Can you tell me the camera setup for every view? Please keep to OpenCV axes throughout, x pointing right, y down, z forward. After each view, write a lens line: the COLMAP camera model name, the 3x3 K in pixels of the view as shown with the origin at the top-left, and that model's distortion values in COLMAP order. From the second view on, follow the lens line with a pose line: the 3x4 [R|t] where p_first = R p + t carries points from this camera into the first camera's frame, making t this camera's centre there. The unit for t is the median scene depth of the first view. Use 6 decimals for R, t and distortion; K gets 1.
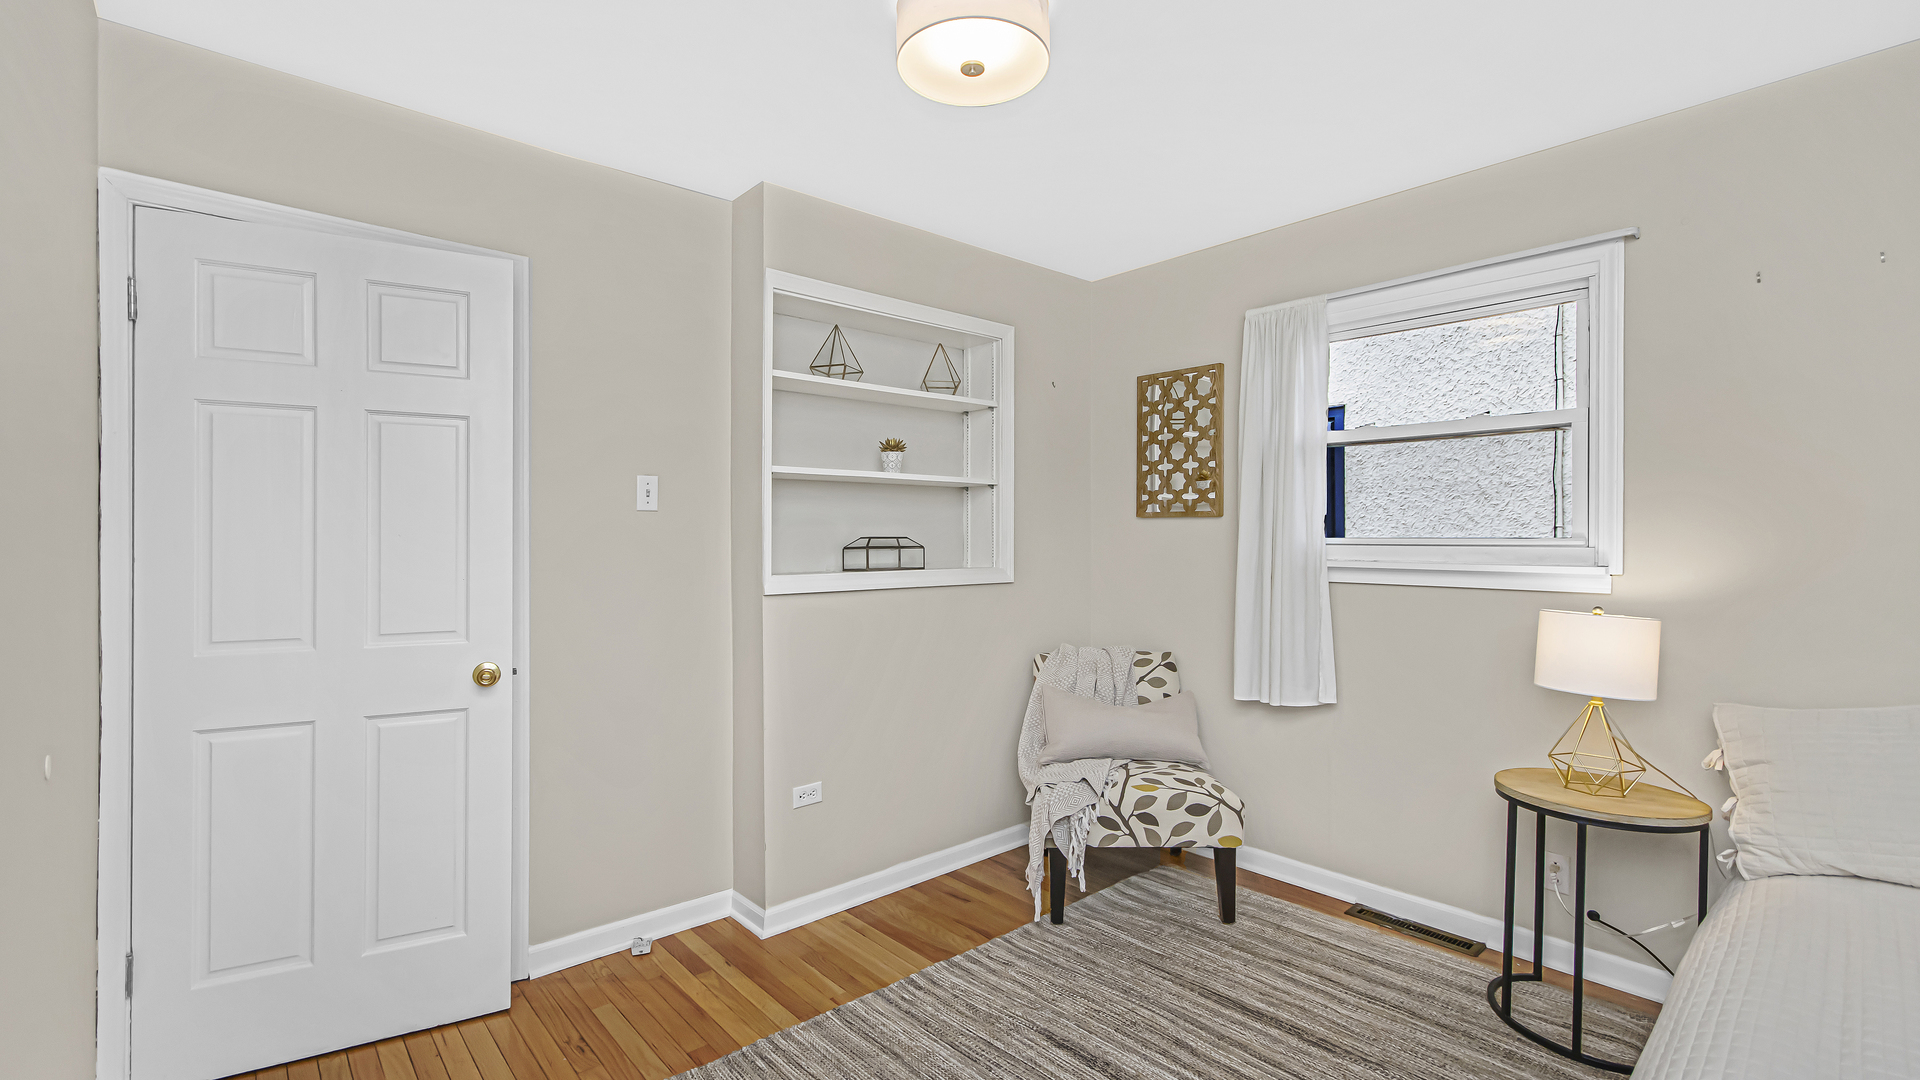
lens RADIAL K [[842.0, 0, 966.6], [0, 842.0, 543.0], [0, 0, 1]] dist [-0.000803, 0.000007]
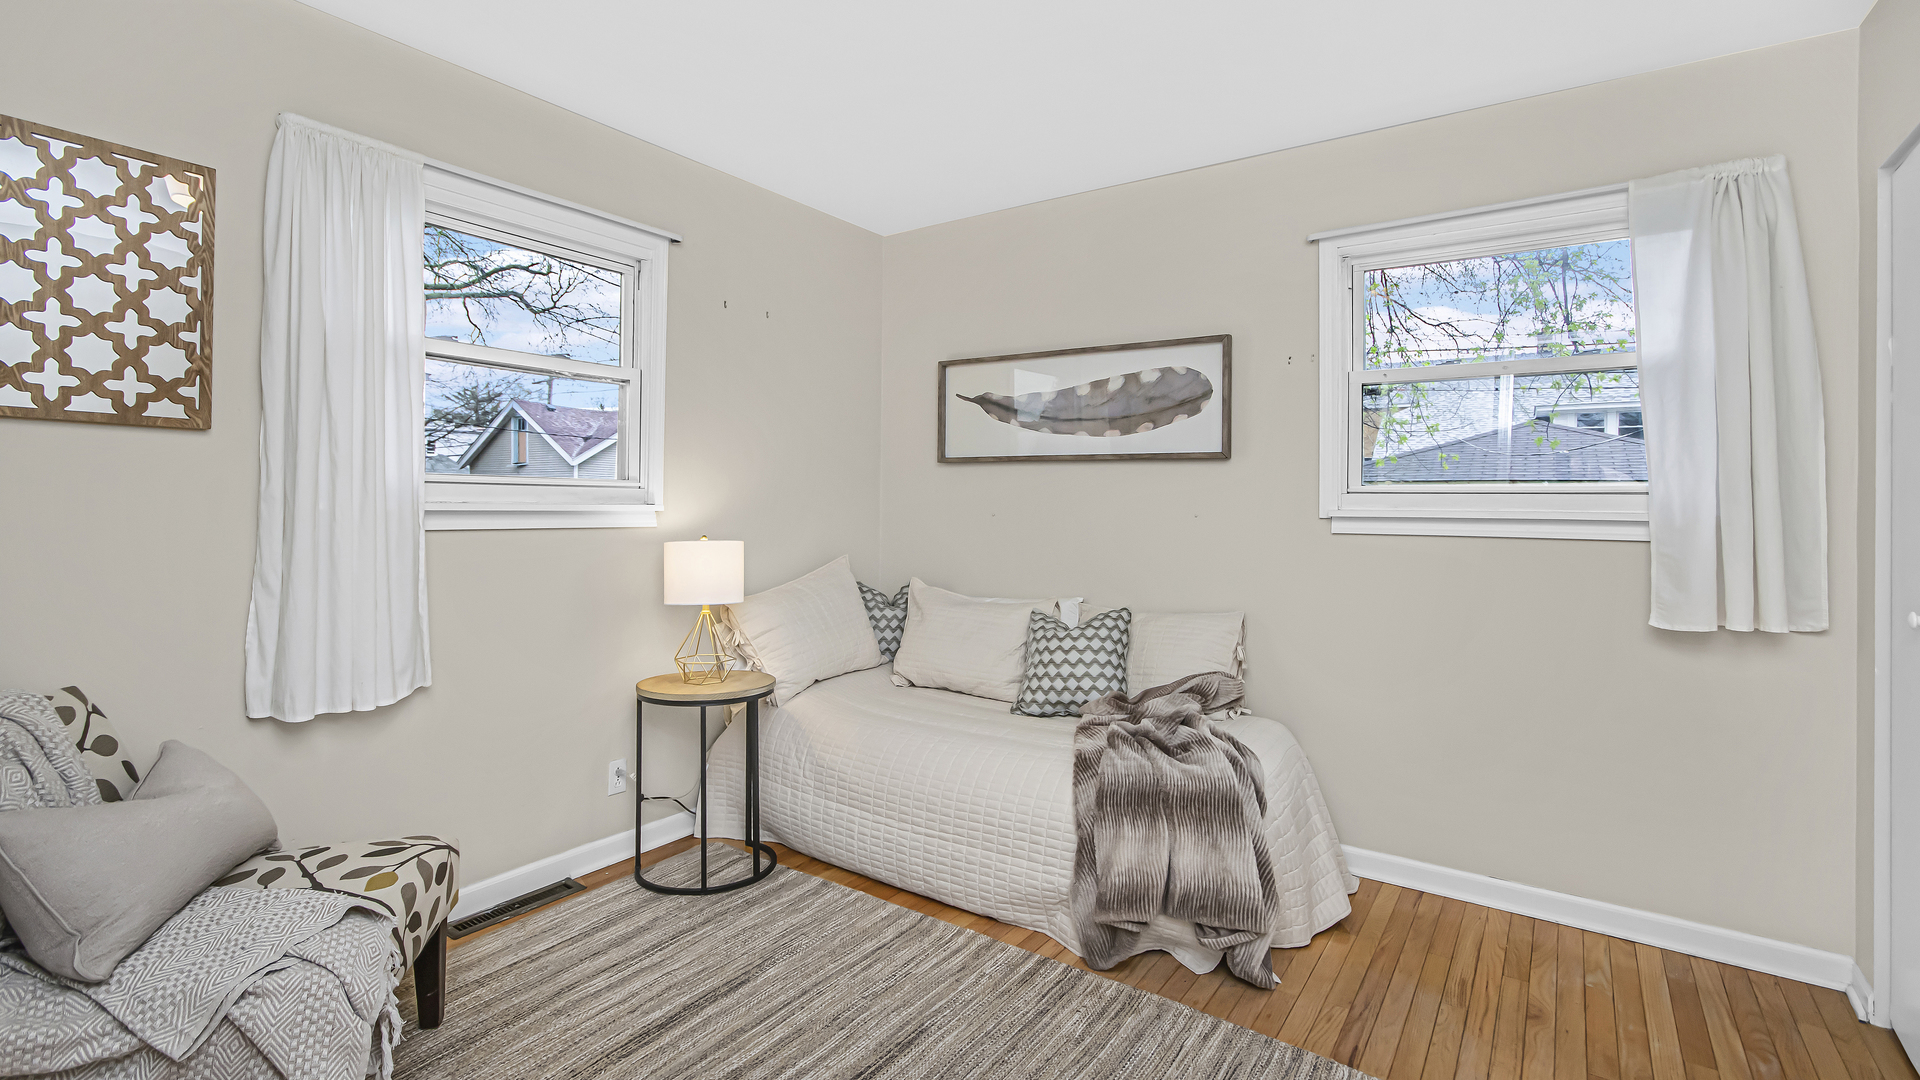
lens RADIAL K [[853.4, 0, 958.1], [0, 853.4, 504.3], [0, 0, 1]] dist [-0.000065, -0.000037]
pose [[-0.218175, -0.005287, 0.975895, -0.513624], [-0.003038, 0.999984, 0.004738, 0.020693], [-0.975905, -0.001931, -0.218188, 0.807942]]
